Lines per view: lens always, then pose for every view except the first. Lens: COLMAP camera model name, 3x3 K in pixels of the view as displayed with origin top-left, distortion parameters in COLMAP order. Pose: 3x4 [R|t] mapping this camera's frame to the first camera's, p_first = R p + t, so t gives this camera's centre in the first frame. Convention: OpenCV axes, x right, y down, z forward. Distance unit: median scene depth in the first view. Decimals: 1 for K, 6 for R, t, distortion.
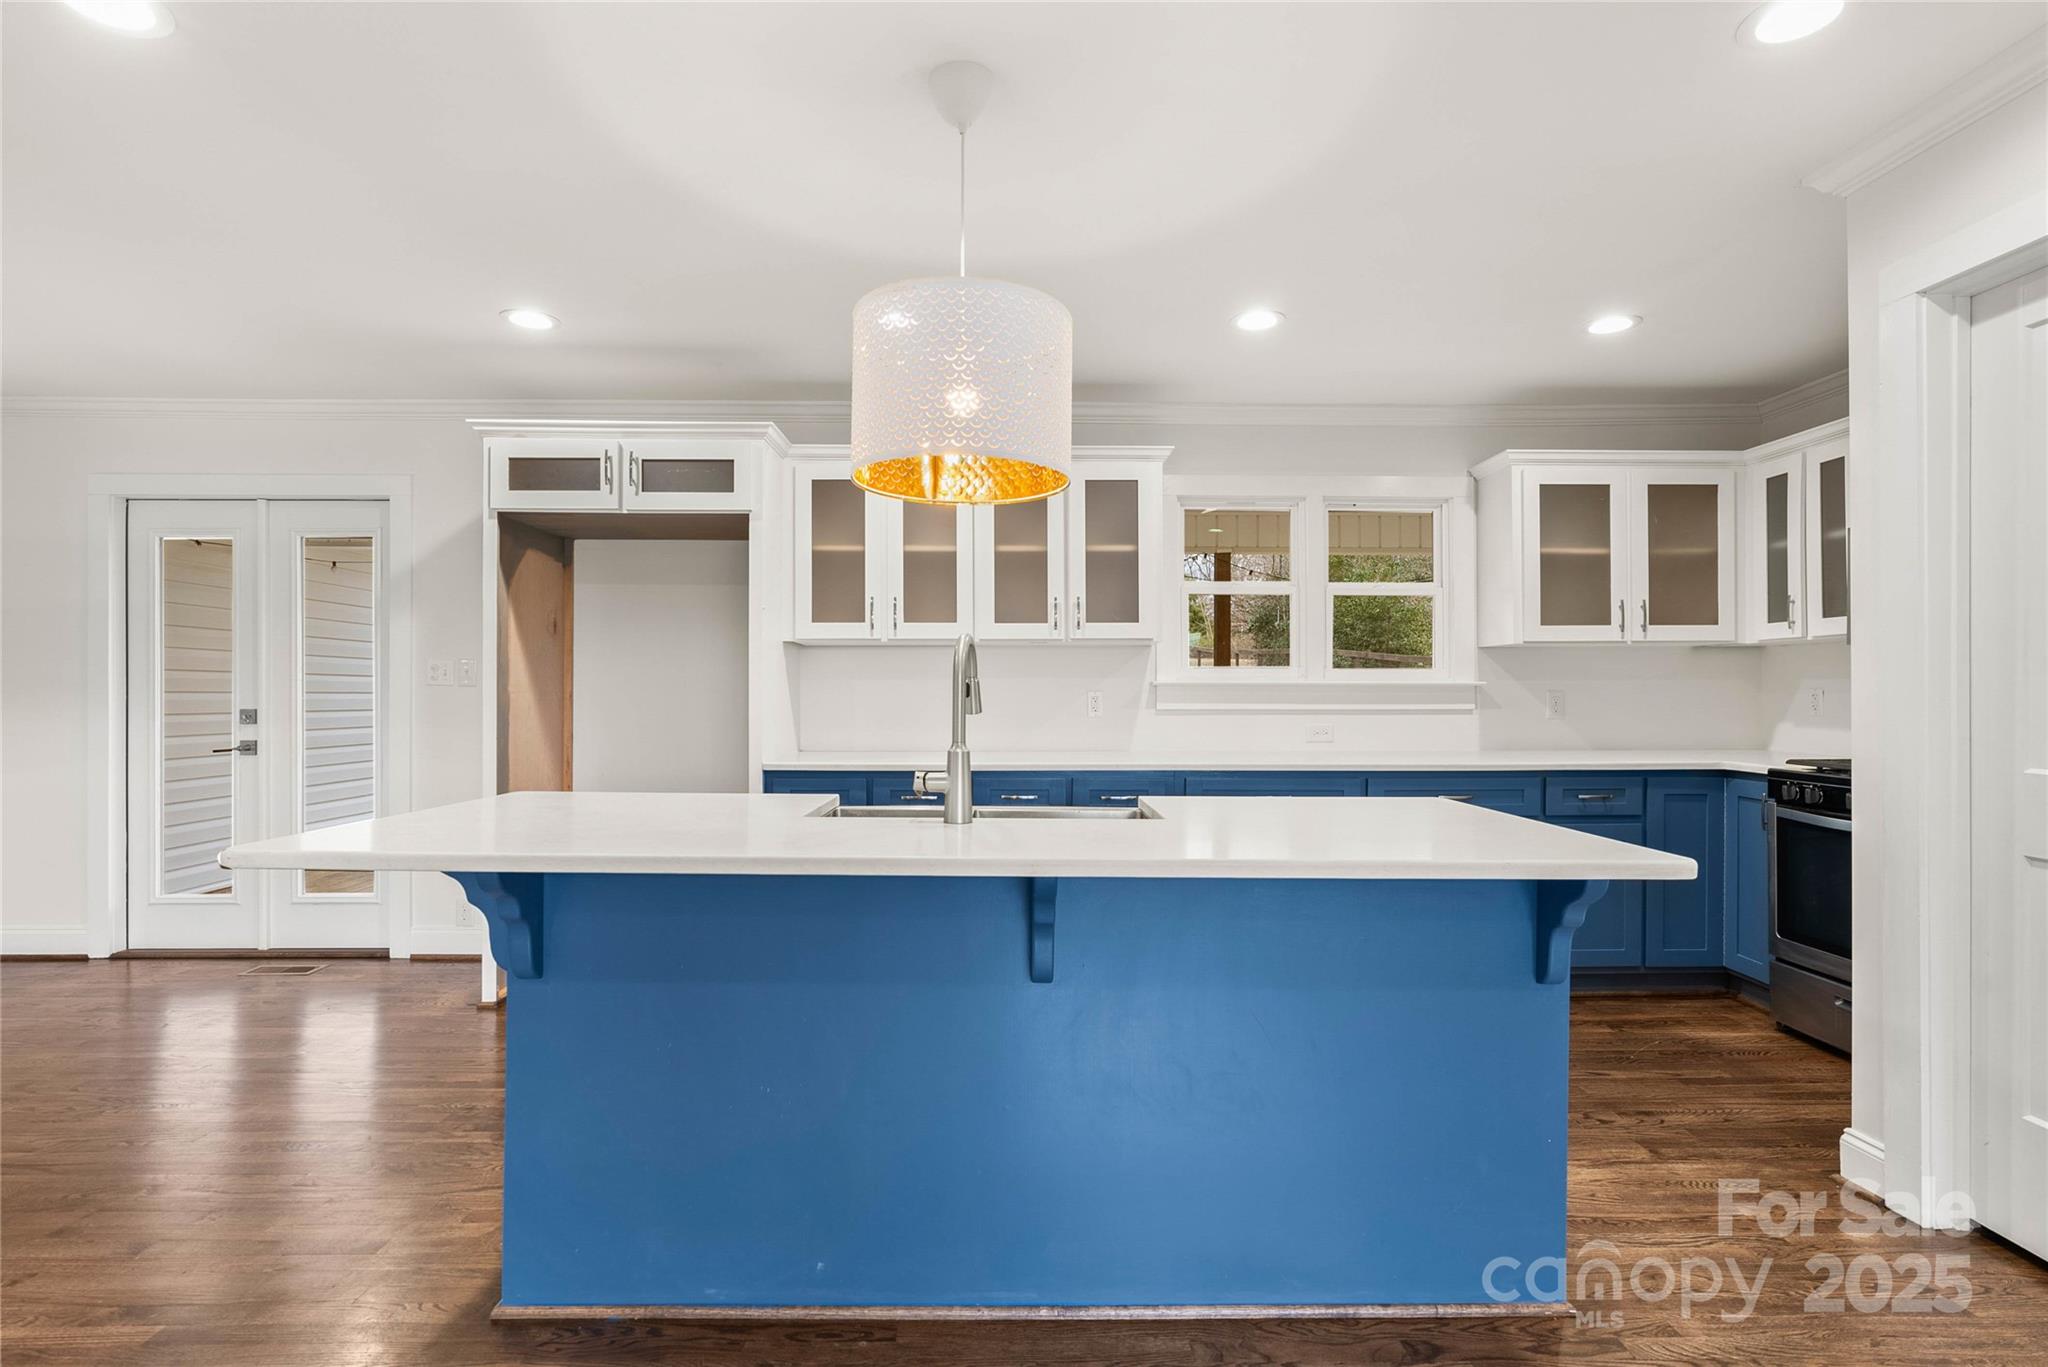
lens RADIAL K [[1083.9, 0, 1022.0], [0, 1083.9, 674.2], [0, 0, 1]] dist [-0.001457, 0.000074]
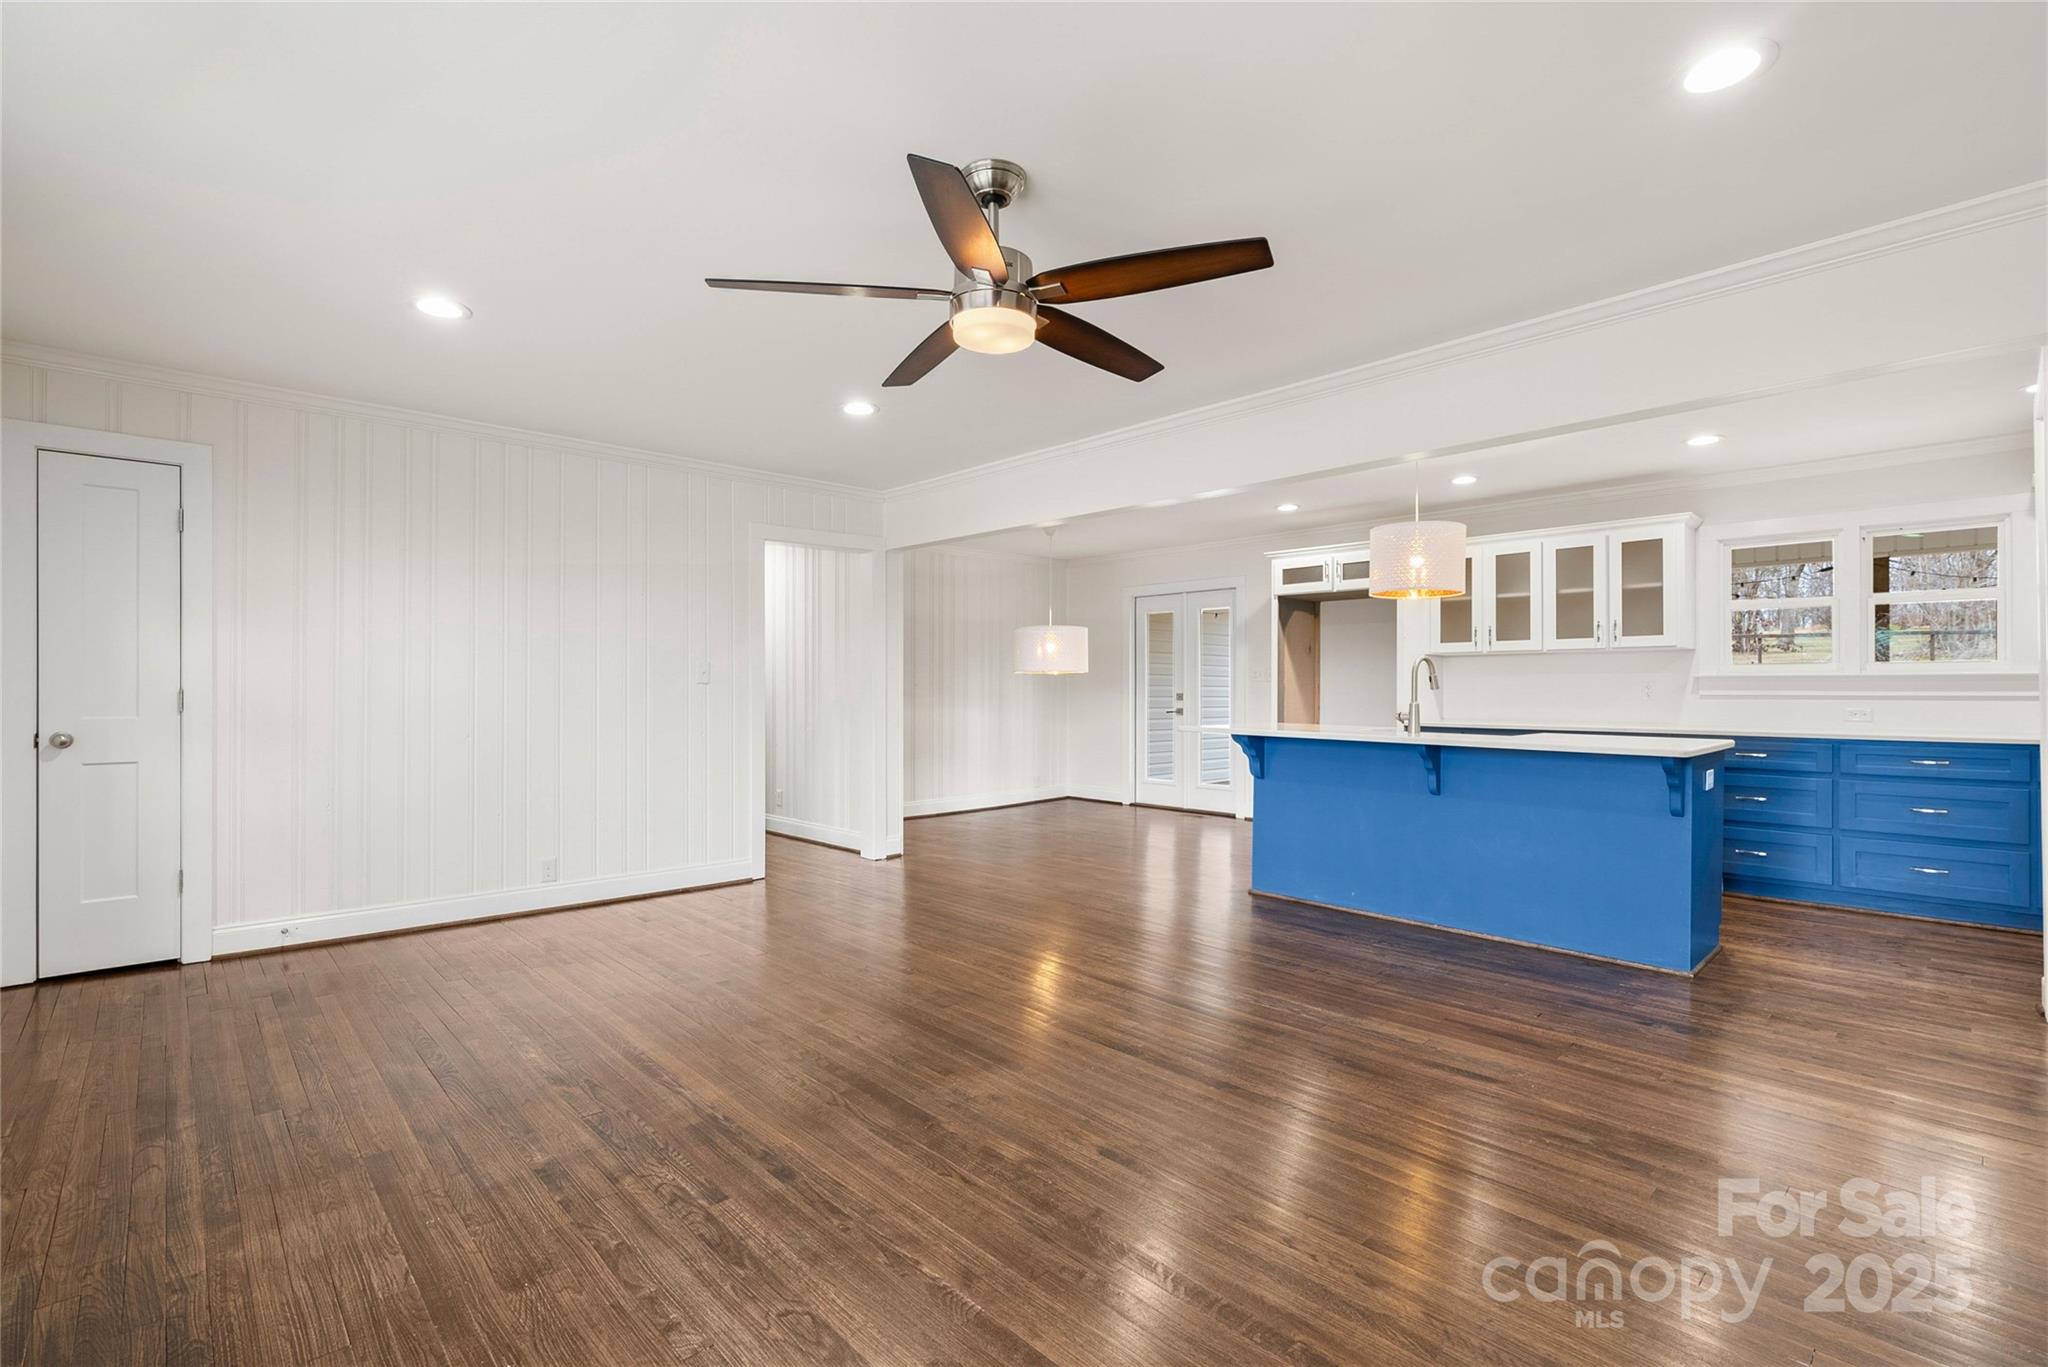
lens RADIAL K [[933.3, 0, 1021.7], [0, 933.3, 694.8], [0, 0, 1]] dist [-0.001102, 0.000288]
pose [[0.692554, -0.002809, -0.721361, 0.427908], [-0.009347, 0.999874, -0.012868, 0.061586], [0.721306, 0.015654, 0.692440, -0.539775]]
